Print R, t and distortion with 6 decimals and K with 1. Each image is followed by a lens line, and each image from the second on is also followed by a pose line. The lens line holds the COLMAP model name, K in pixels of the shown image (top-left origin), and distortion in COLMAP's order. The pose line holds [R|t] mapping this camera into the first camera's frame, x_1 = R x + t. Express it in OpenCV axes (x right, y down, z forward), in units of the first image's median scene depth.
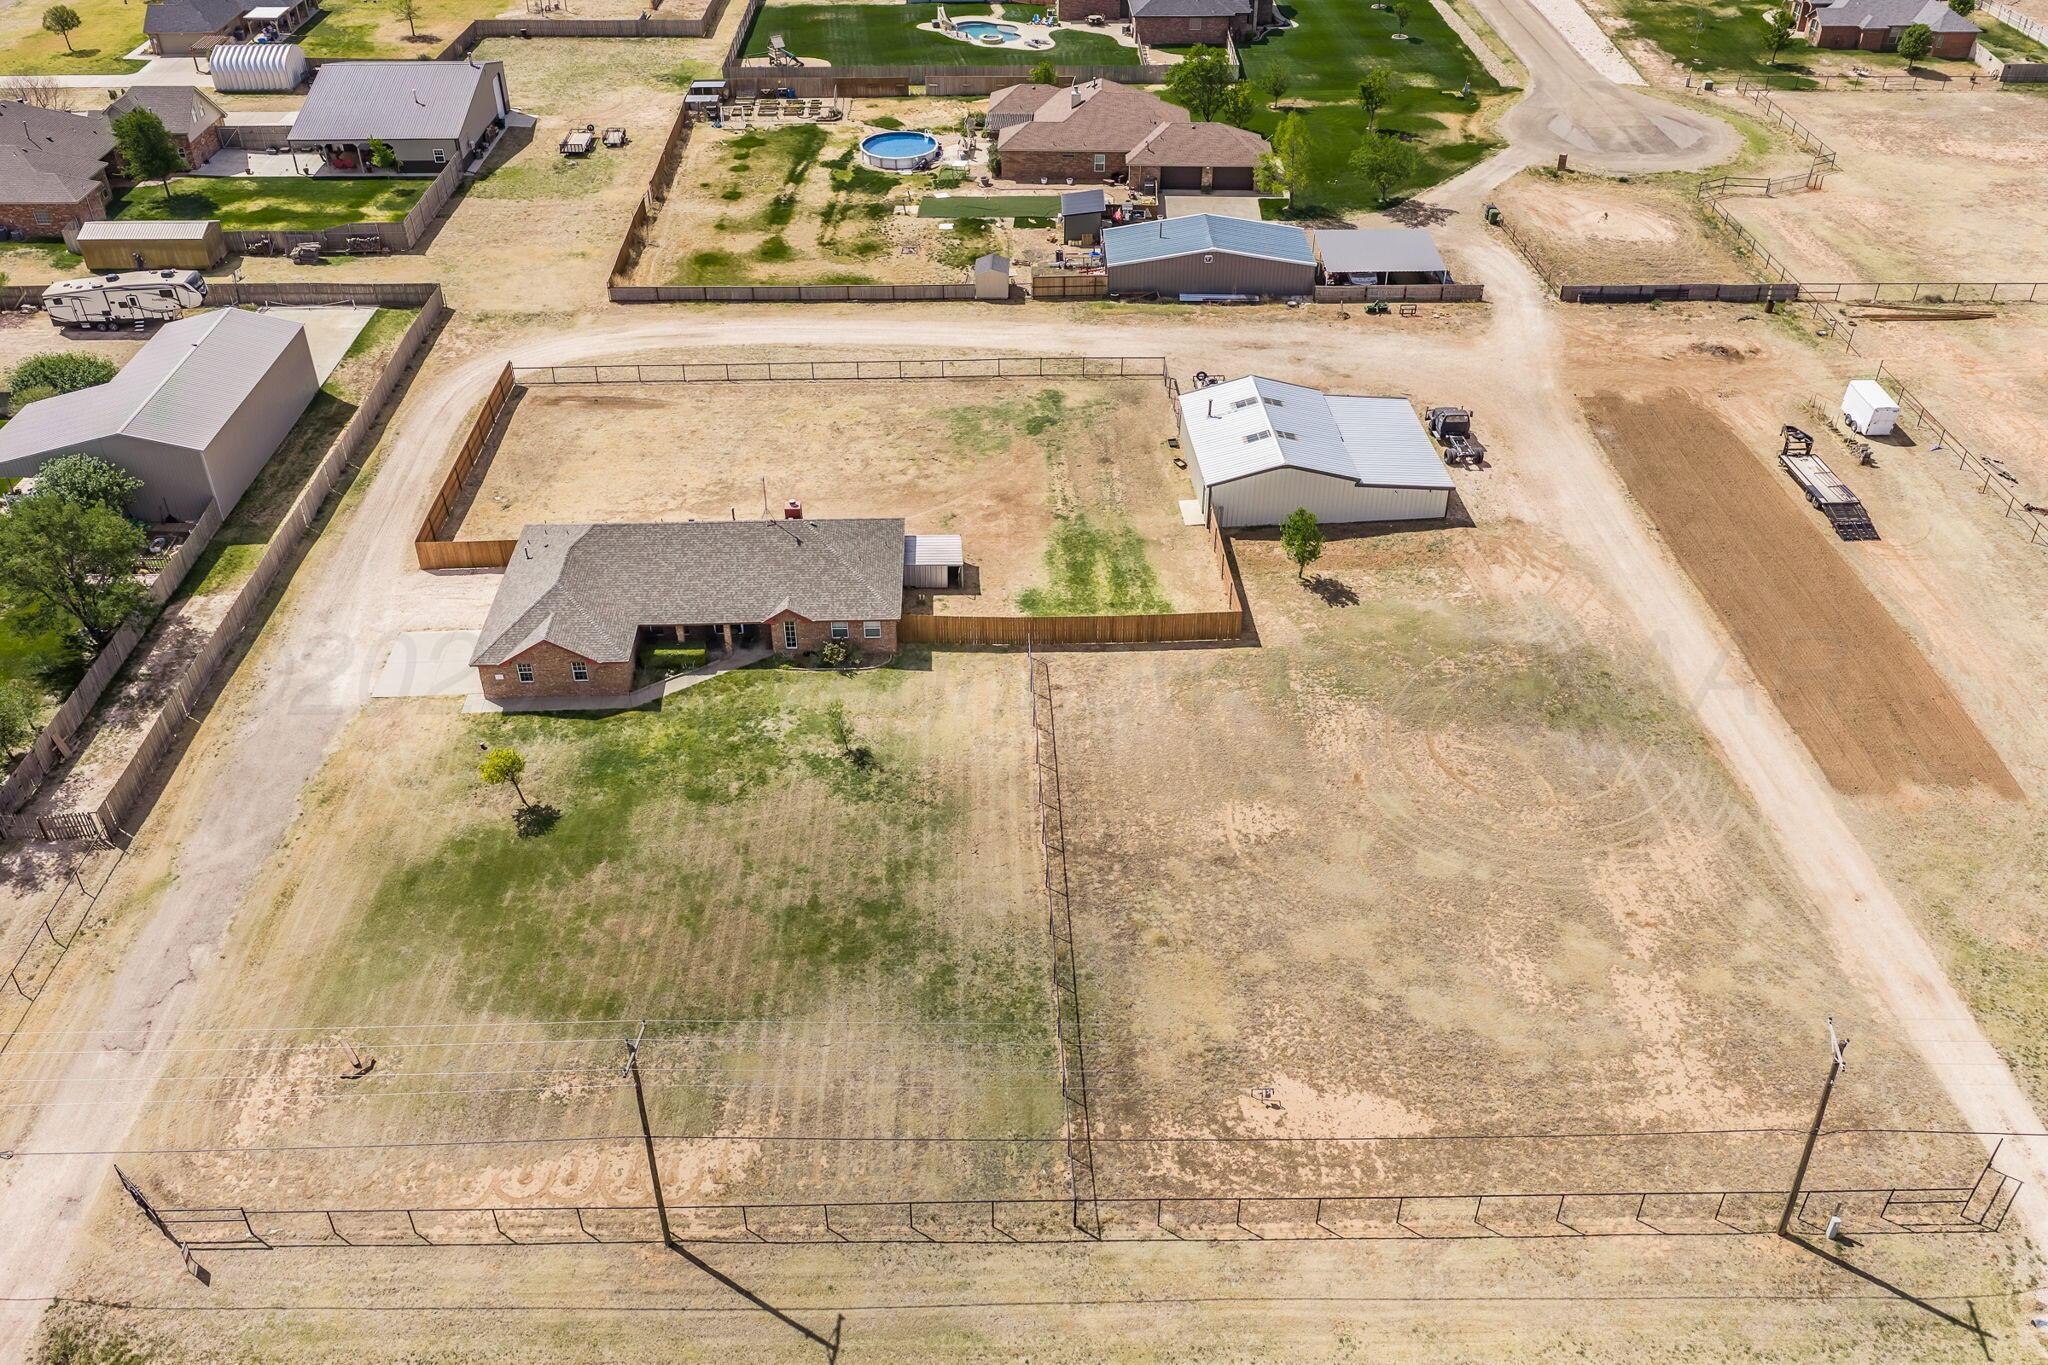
lens RADIAL K [[1724.4, 0, 1020.8], [0, 1724.4, 648.8], [0, 0, 1]] dist [0.018159, -0.029985]
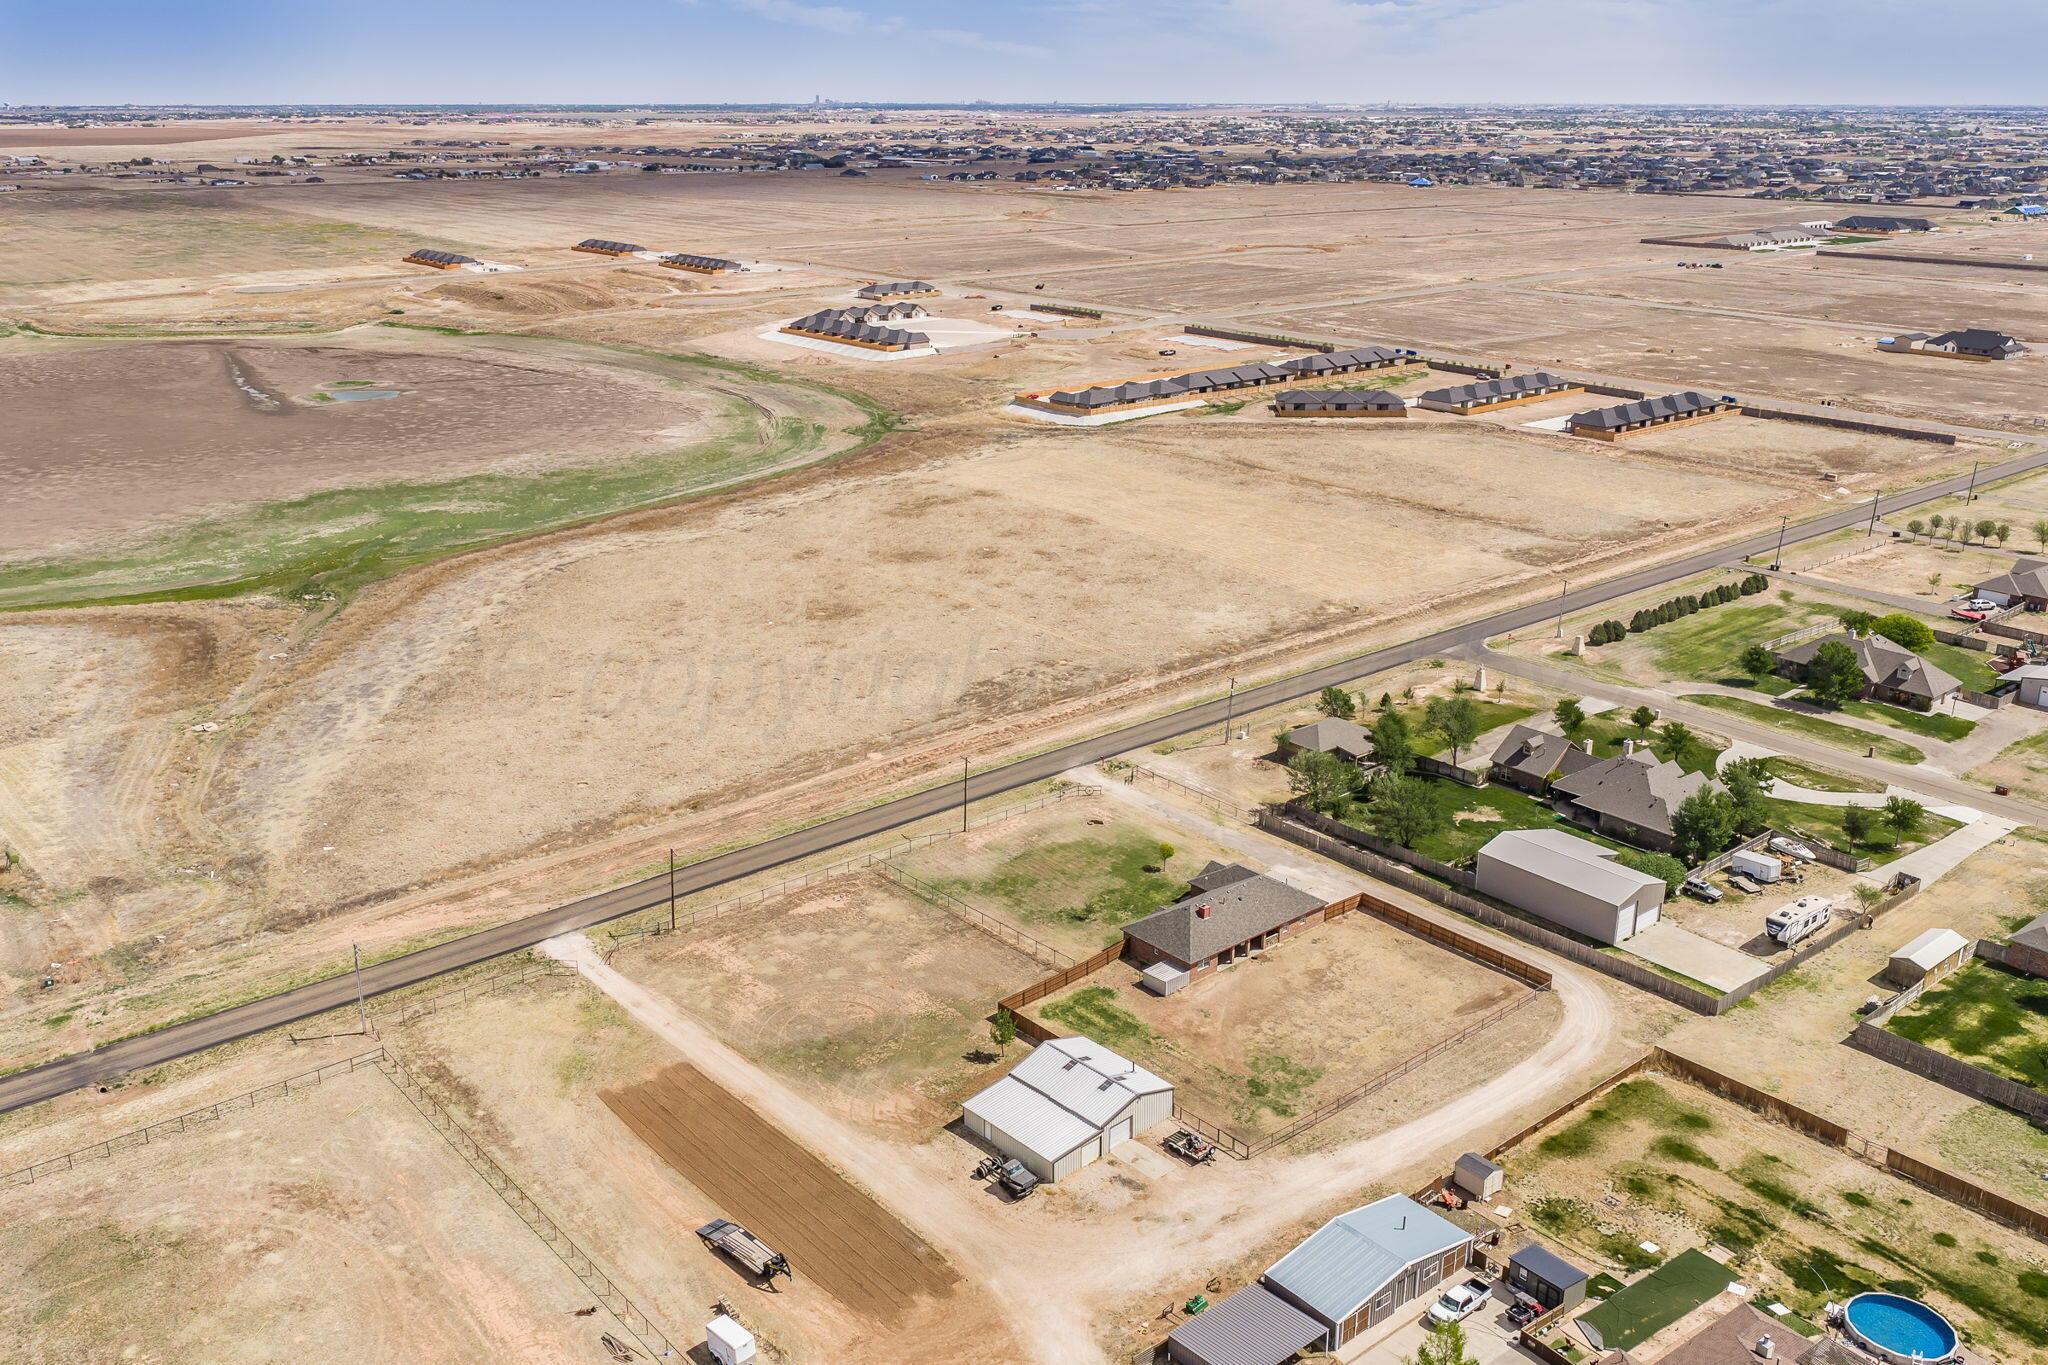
lens RADIAL K [[1723.5, 0, 1030.4], [0, 1723.5, 680.4], [0, 0, 1]] dist [0.035110, -0.094147]
pose [[-0.779808, 0.204552, -0.591657, 1.225718], [-0.354095, 0.635270, 0.686330, -1.657096], [0.516252, 0.744708, -0.422958, 1.690466]]
